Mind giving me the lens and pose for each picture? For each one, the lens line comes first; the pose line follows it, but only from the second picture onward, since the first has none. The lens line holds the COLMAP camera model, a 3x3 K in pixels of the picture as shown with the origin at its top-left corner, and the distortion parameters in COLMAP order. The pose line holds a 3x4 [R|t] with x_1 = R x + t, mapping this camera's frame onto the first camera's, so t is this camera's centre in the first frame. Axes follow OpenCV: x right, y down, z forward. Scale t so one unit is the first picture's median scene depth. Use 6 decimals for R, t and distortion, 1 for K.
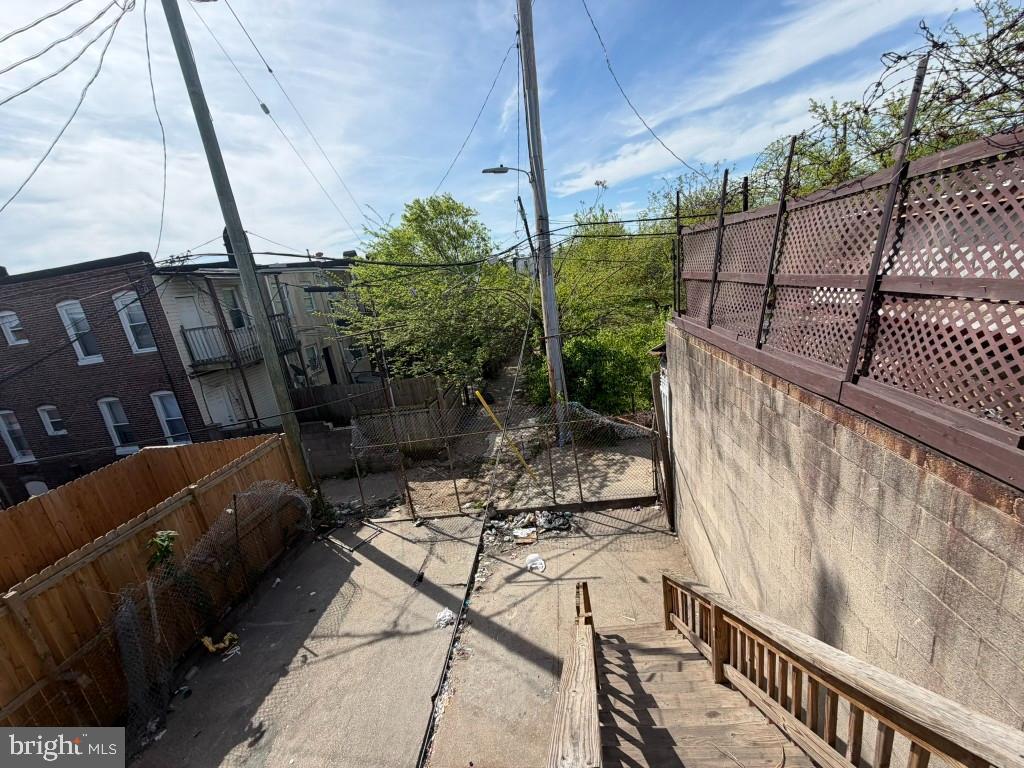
lens RADIAL K [[410.3, 0, 511.6], [0, 410.3, 383.1], [0, 0, 1]] dist [-0.000800, 0.000379]
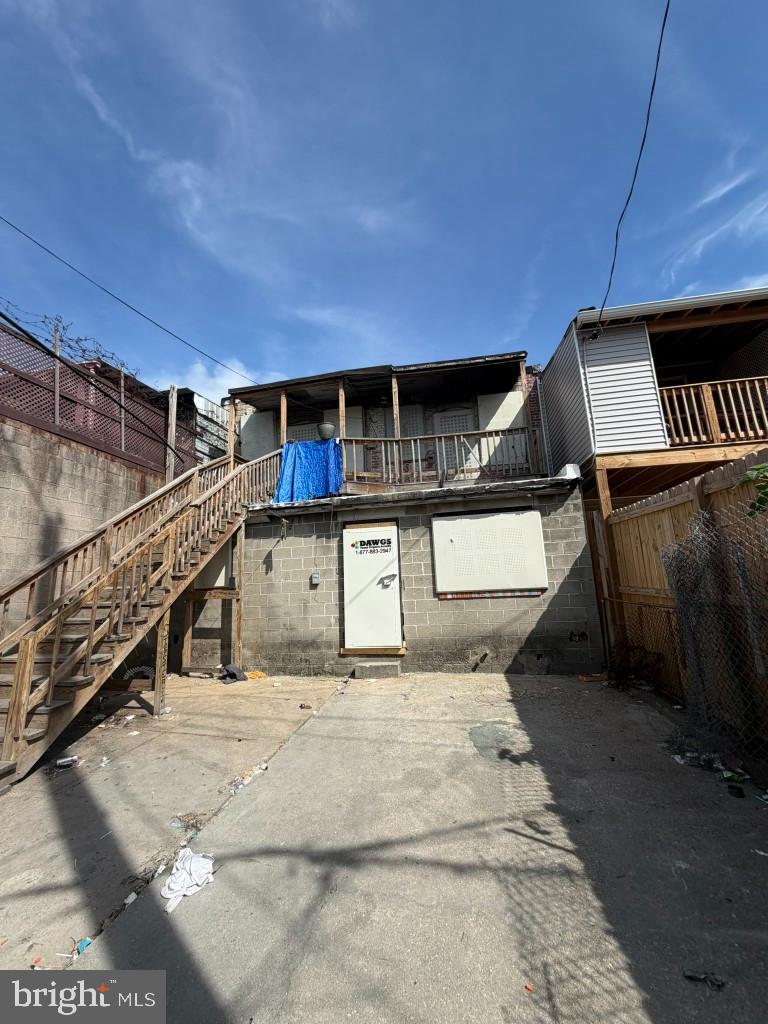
lens RADIAL K [[410.3, 0, 384.4], [0, 410.3, 509.4], [0, 0, 1]] dist [-0.000800, 0.000379]
pose [[-0.979748, 0.194473, 0.047694, -0.882453], [0.197313, 0.978210, 0.064596, 0.582606], [-0.034093, 0.072699, -0.996771, 2.853964]]
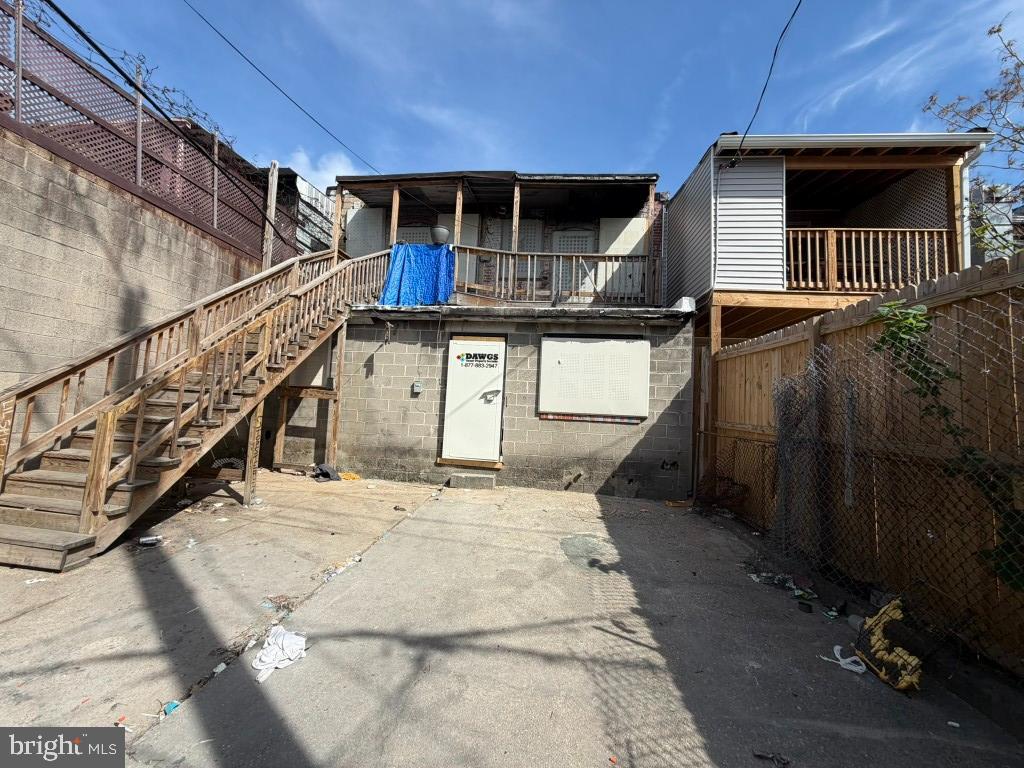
lens RADIAL K [[410.3, 0, 509.8], [0, 410.3, 383.5], [0, 0, 1]] dist [-0.000800, 0.000379]
pose [[-0.995832, 0.091187, 0.002130, -0.825963], [0.089918, 0.977524, 0.190685, 0.635862], [0.015306, 0.190081, -0.981649, 2.814632]]
